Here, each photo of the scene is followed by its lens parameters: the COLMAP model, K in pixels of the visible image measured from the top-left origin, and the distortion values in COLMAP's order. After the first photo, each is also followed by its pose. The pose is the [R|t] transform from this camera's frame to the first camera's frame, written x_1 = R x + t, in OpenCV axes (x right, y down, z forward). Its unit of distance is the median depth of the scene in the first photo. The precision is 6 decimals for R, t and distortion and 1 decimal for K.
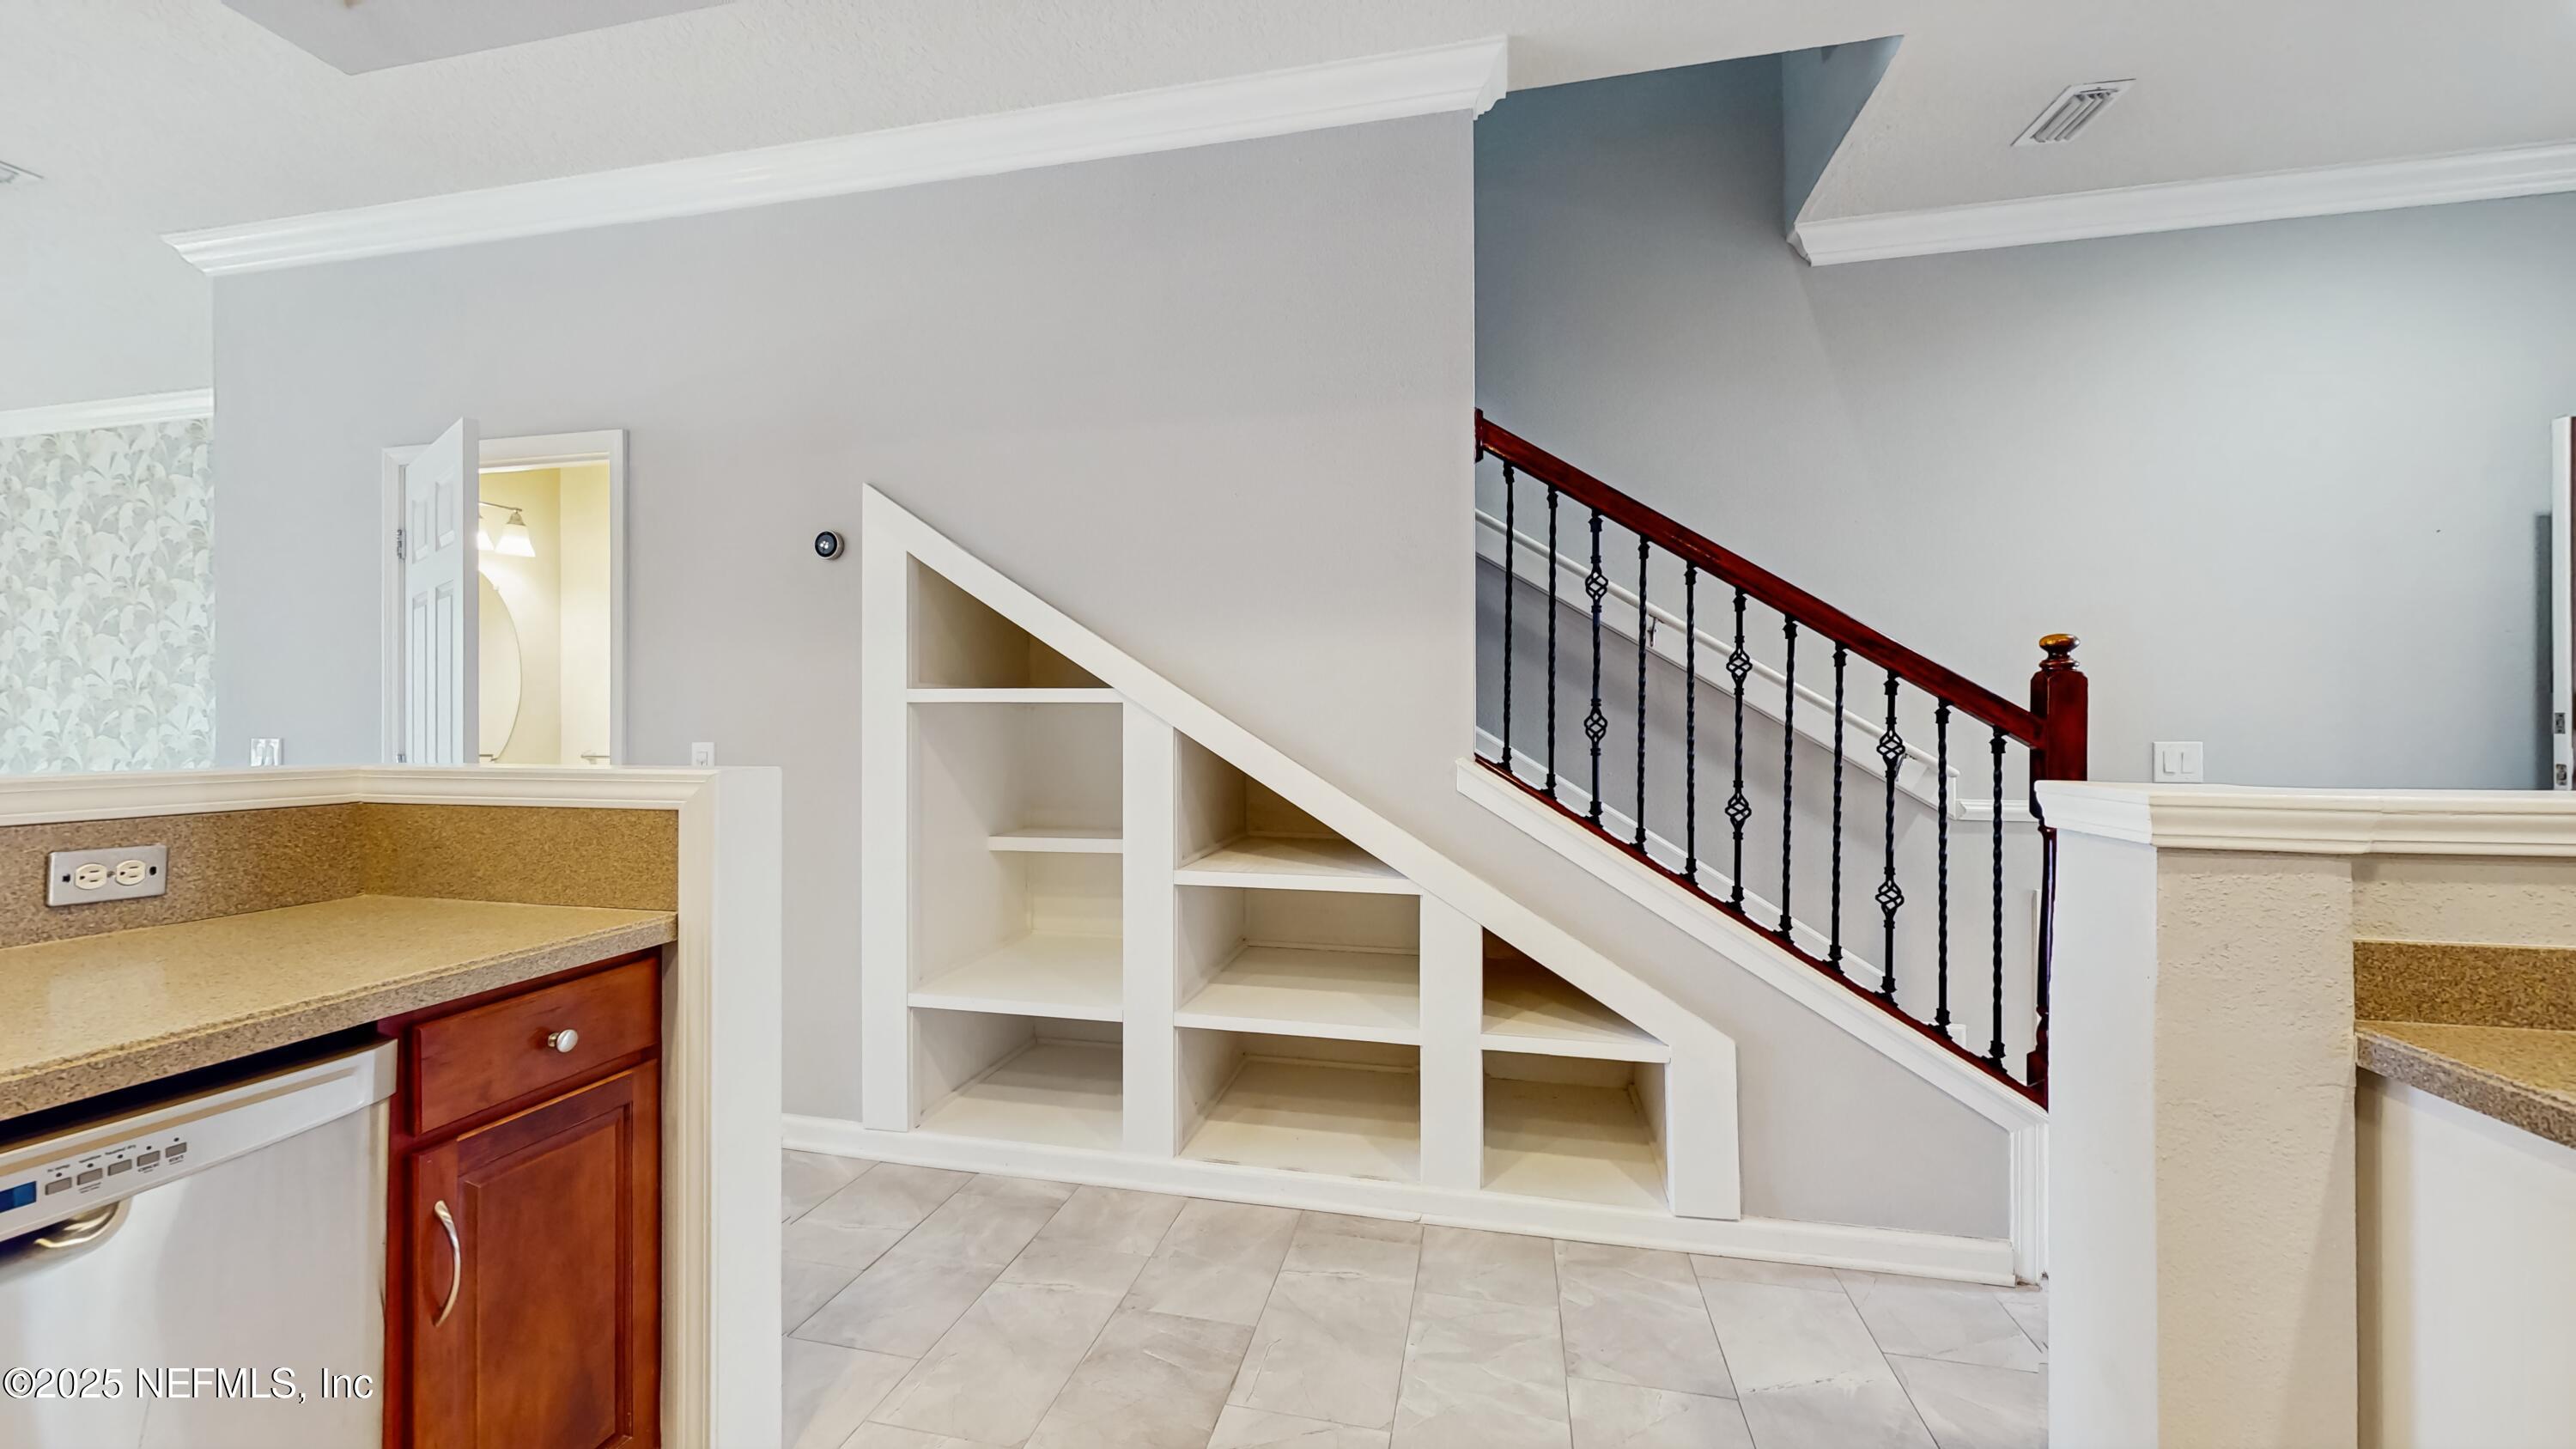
lens RADIAL K [[948.8, 0, 1288.0], [0, 948.8, 724.5], [0, 0, 1]] dist [-0.000019, 0.000061]
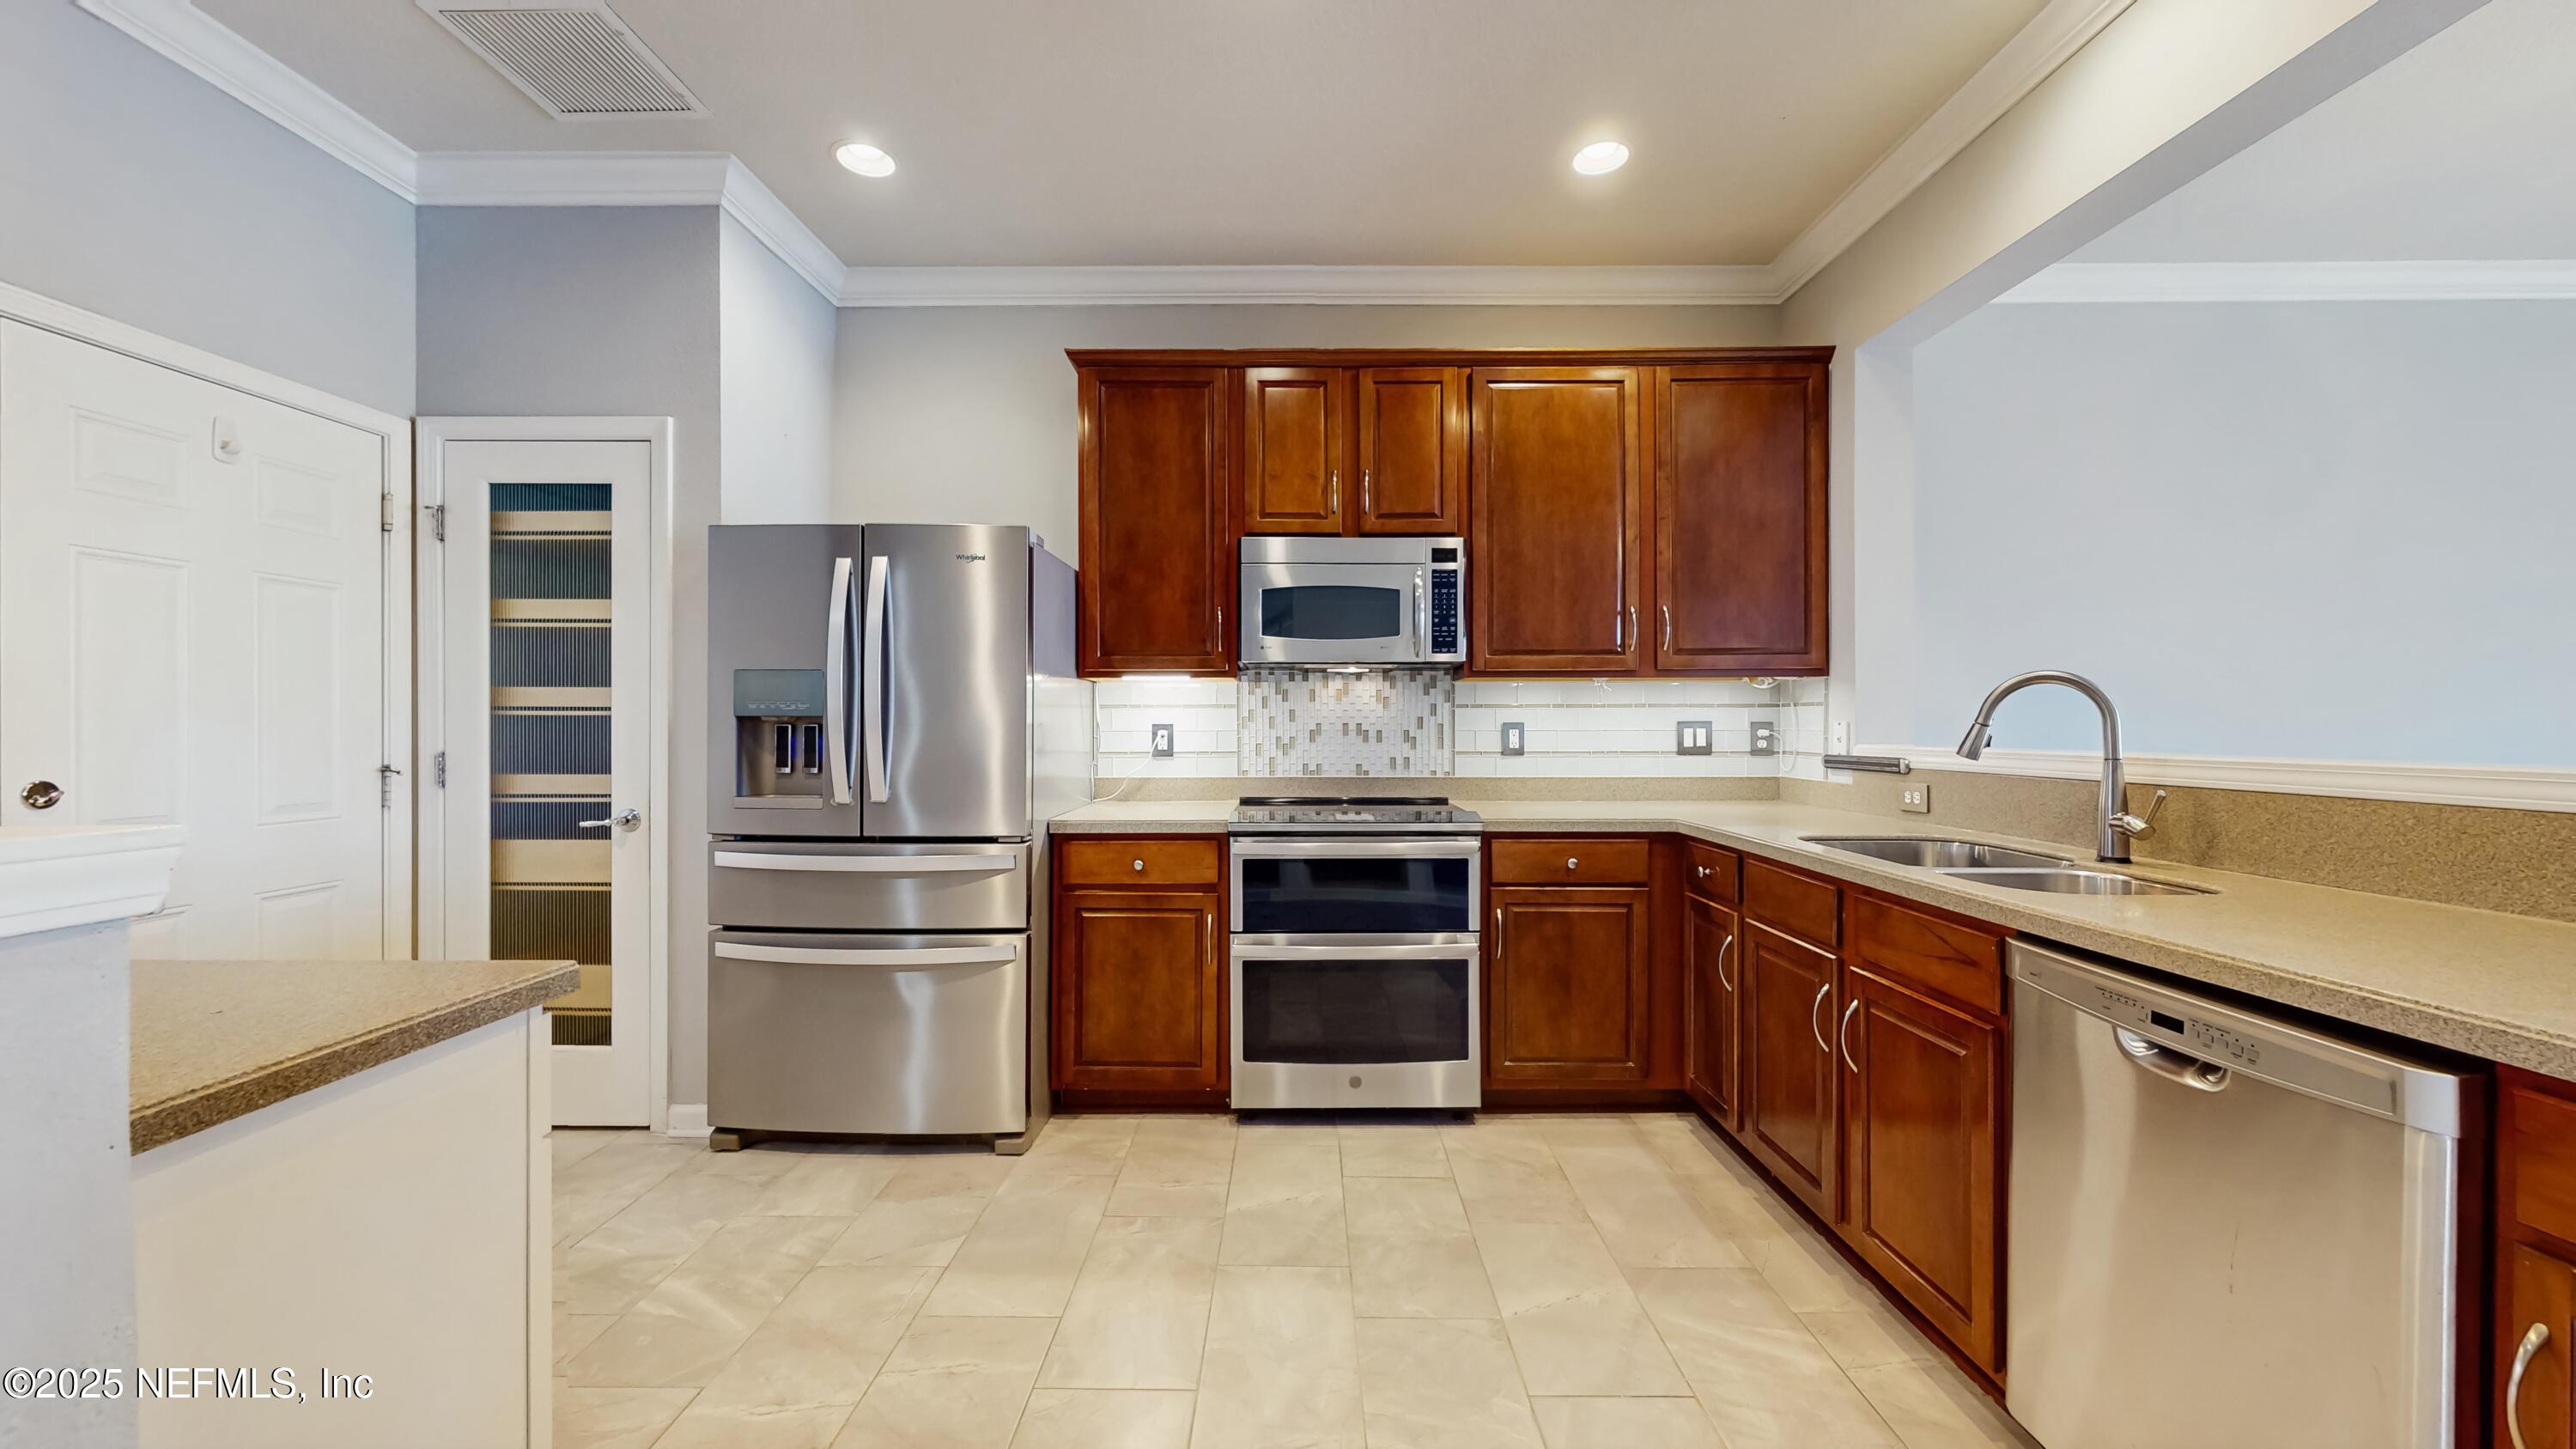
lens RADIAL K [[948.8, 0, 1288.0], [0, 948.8, 724.5], [0, 0, 1]] dist [-0.000019, 0.000061]
pose [[-0.976535, 0.001370, -0.215356, 0.066794], [0.001672, 0.999998, -0.001224, 0.001161], [0.215354, -0.001556, -0.976535, 0.363161]]
